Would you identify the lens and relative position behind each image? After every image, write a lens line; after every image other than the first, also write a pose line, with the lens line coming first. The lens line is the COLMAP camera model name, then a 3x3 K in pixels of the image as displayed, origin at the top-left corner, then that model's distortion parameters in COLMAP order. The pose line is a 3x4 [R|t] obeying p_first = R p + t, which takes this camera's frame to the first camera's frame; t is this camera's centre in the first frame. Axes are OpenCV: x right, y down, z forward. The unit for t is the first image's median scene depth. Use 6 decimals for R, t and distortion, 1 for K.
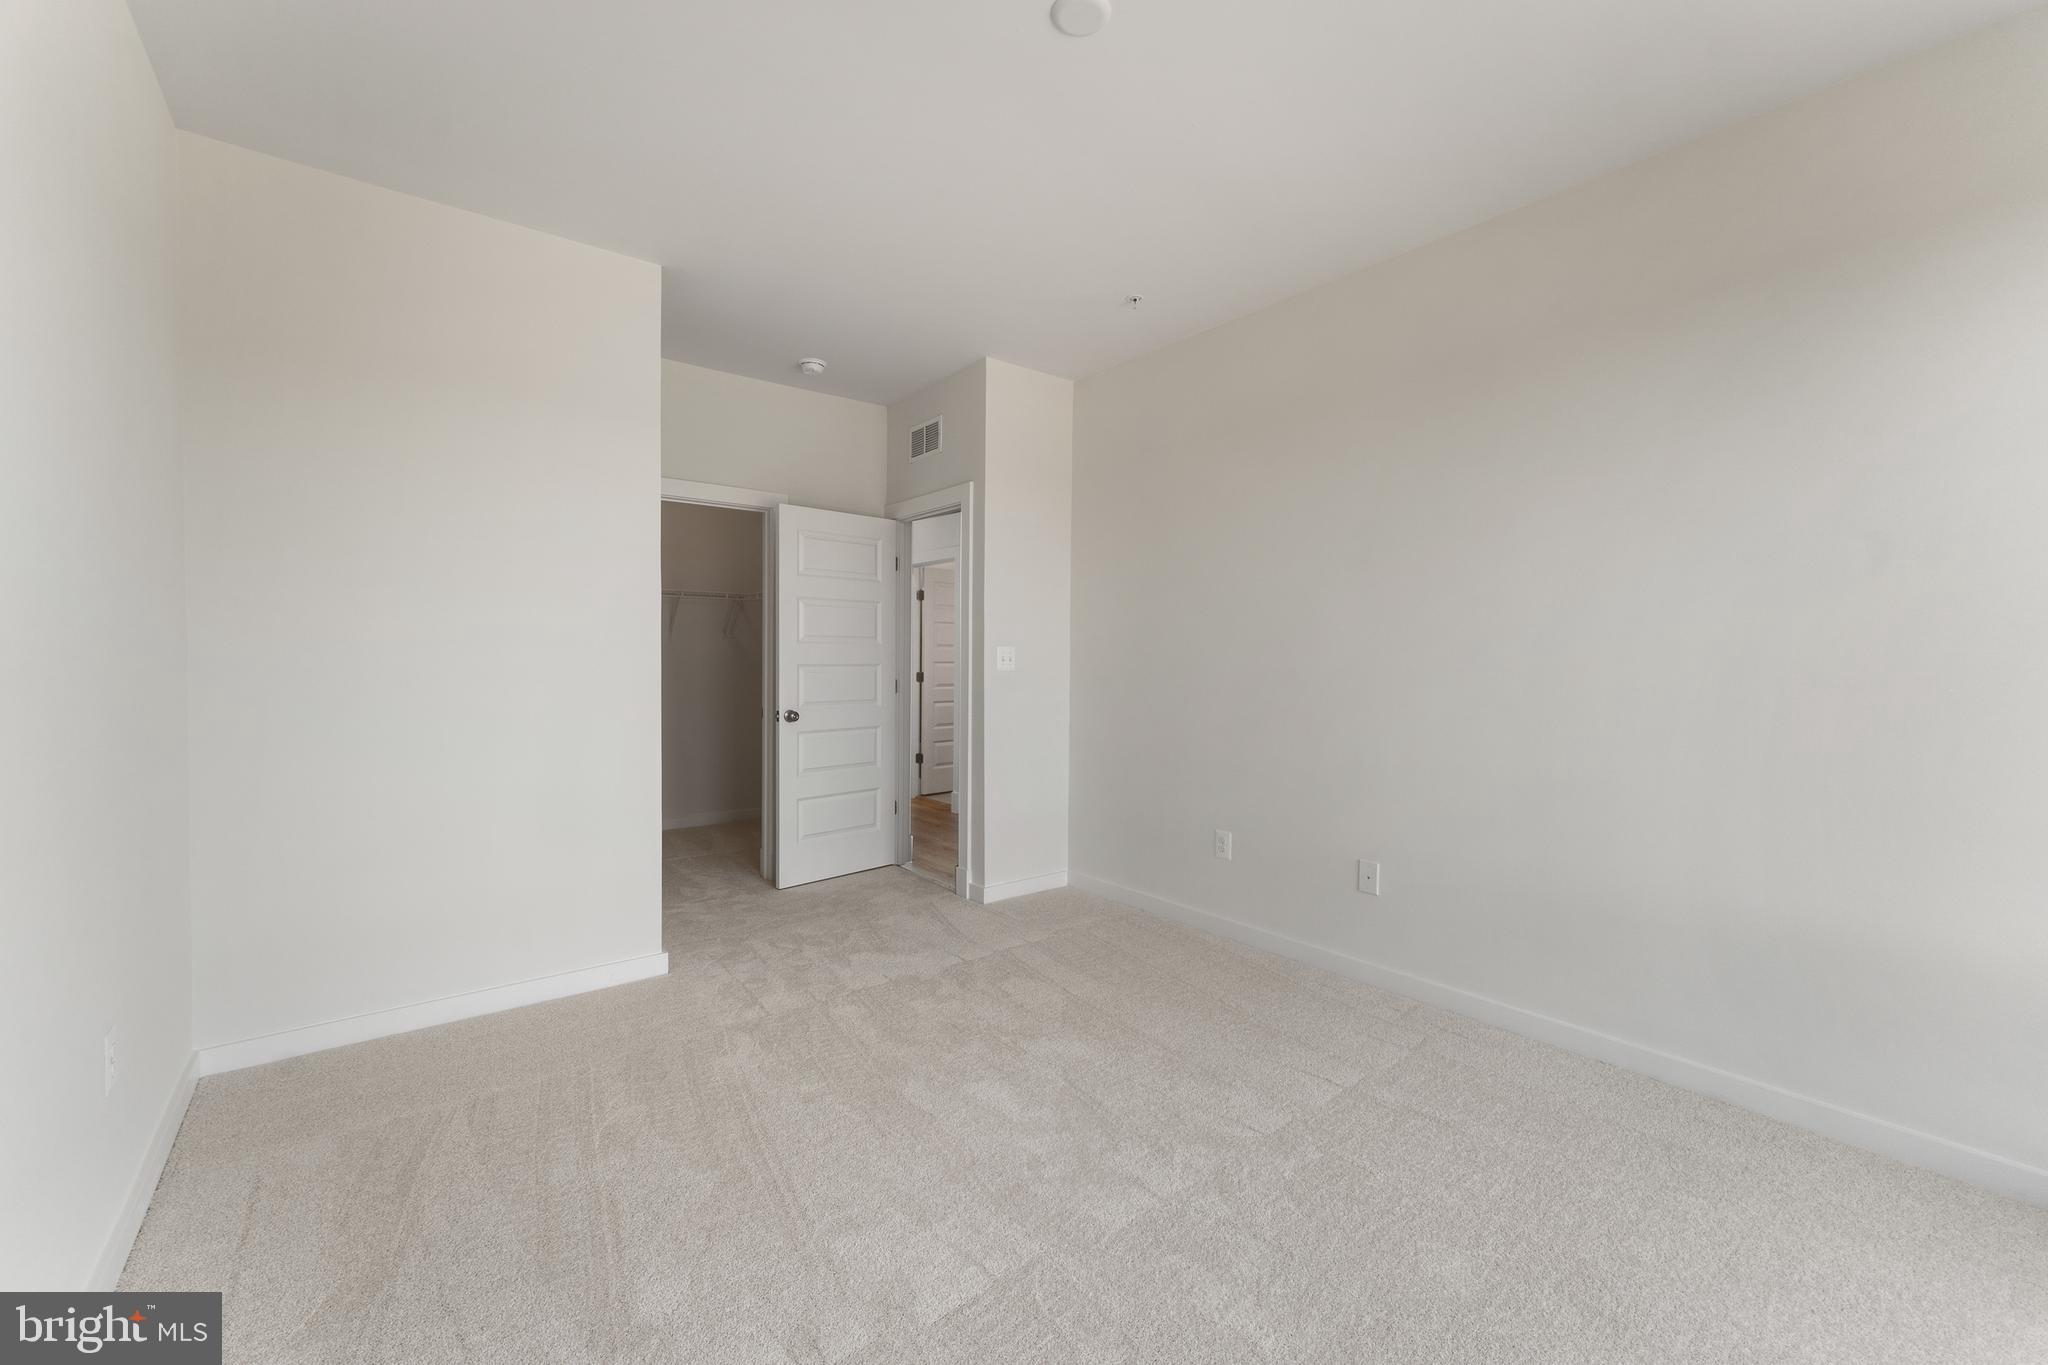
lens RADIAL K [[840.8, 0, 1014.3], [0, 840.8, 674.1], [0, 0, 1]] dist [-0.001603, -0.000099]
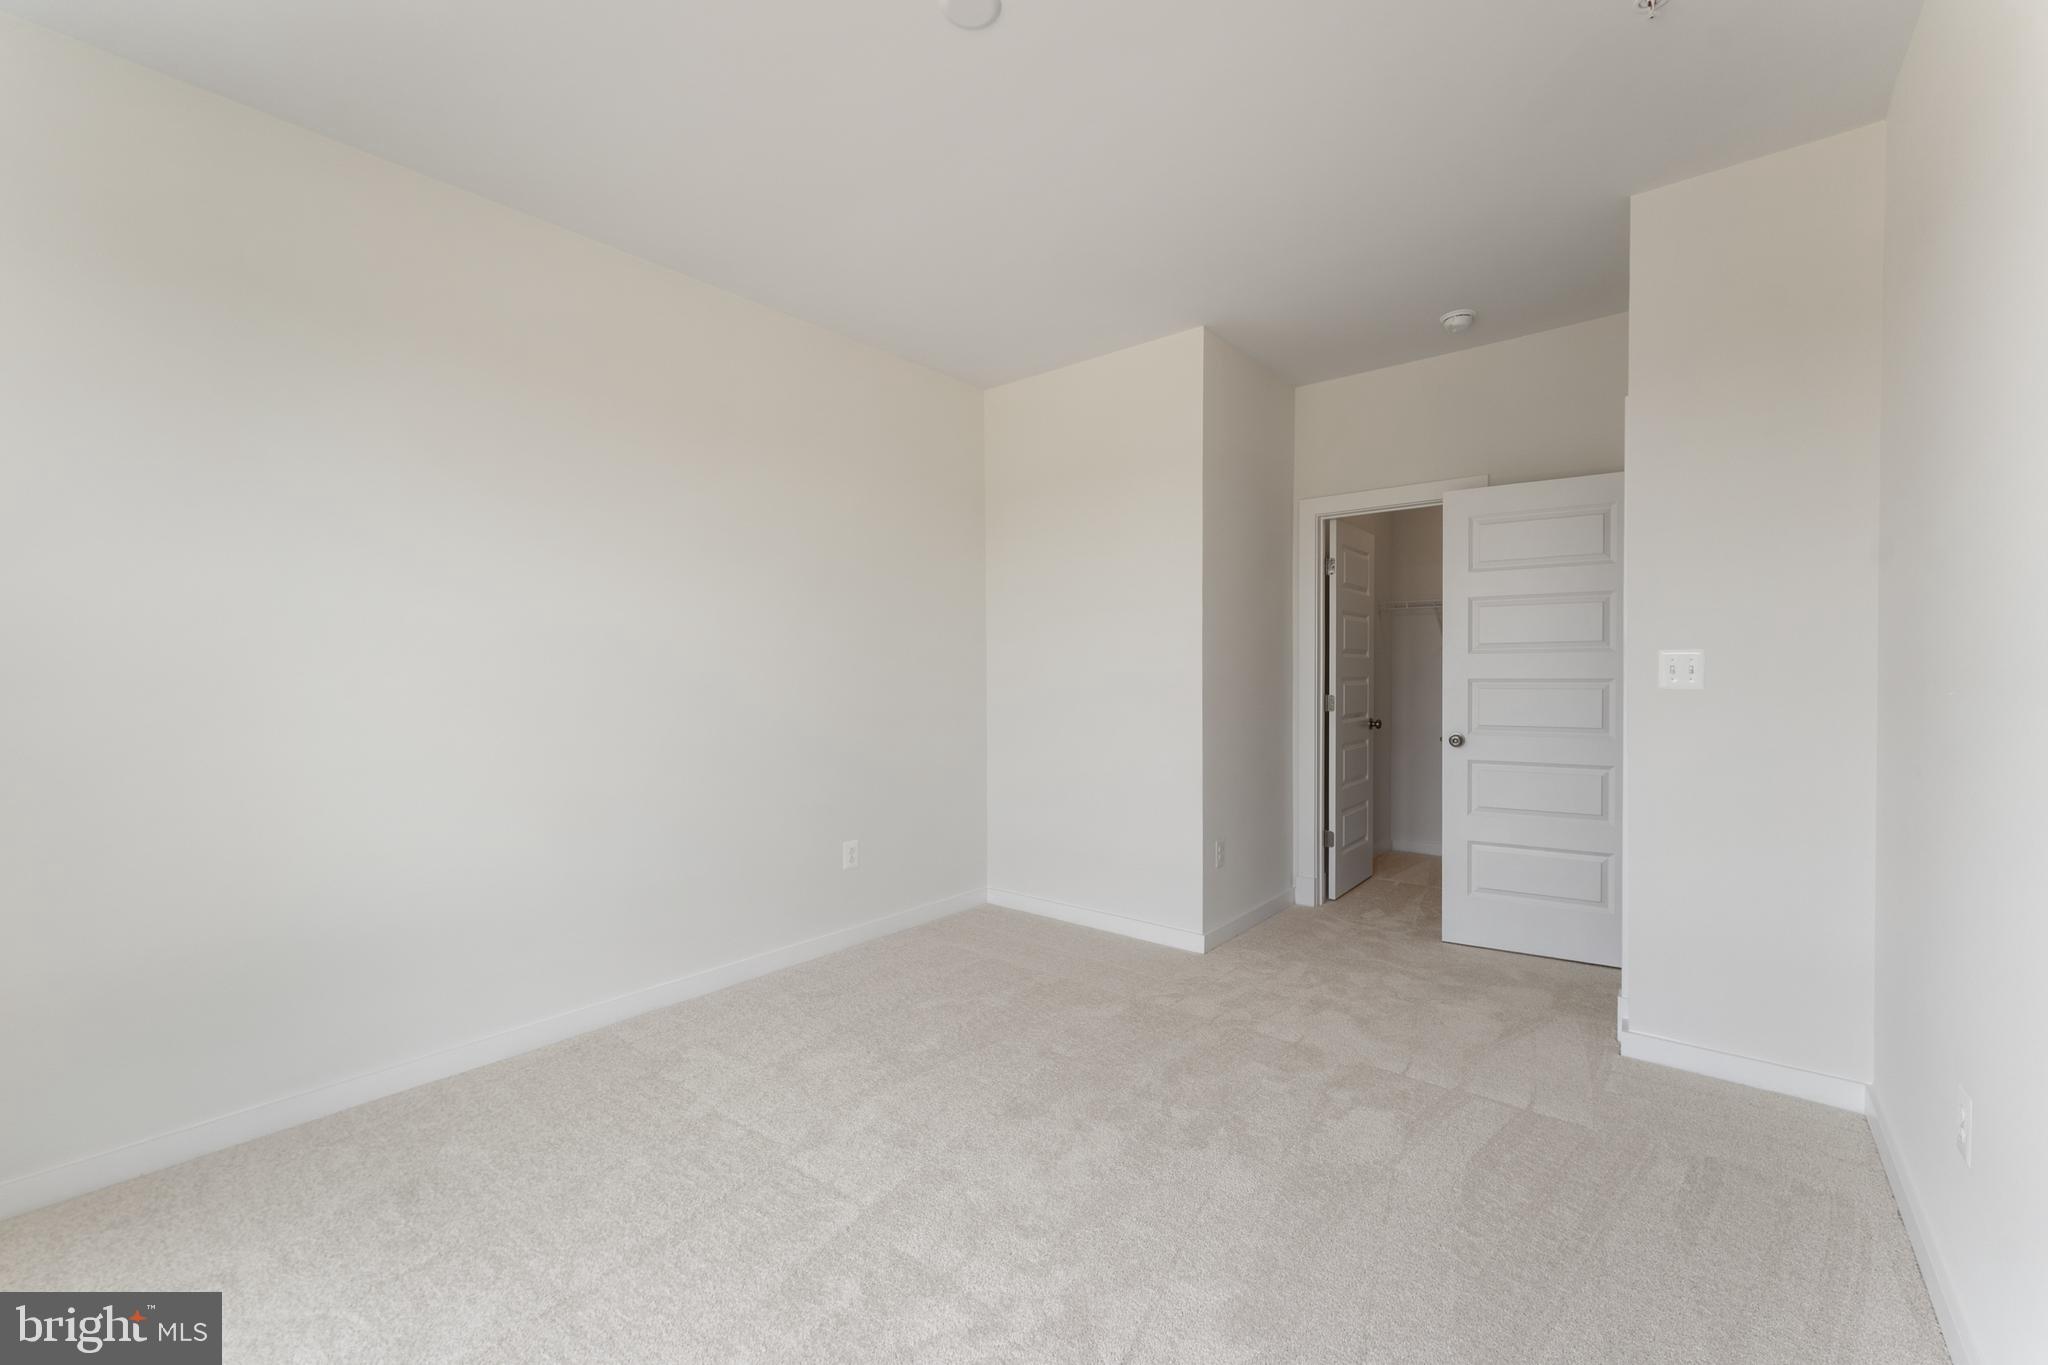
lens RADIAL K [[840.8, 0, 1014.5], [0, 840.8, 681.6], [0, 0, 1]] dist [-0.001603, -0.000099]
pose [[0.177851, 0.000652, -0.984057, 0.537300], [-0.015922, 0.999871, -0.002215, -0.000308], [0.983929, 0.016062, 0.177838, 0.457080]]
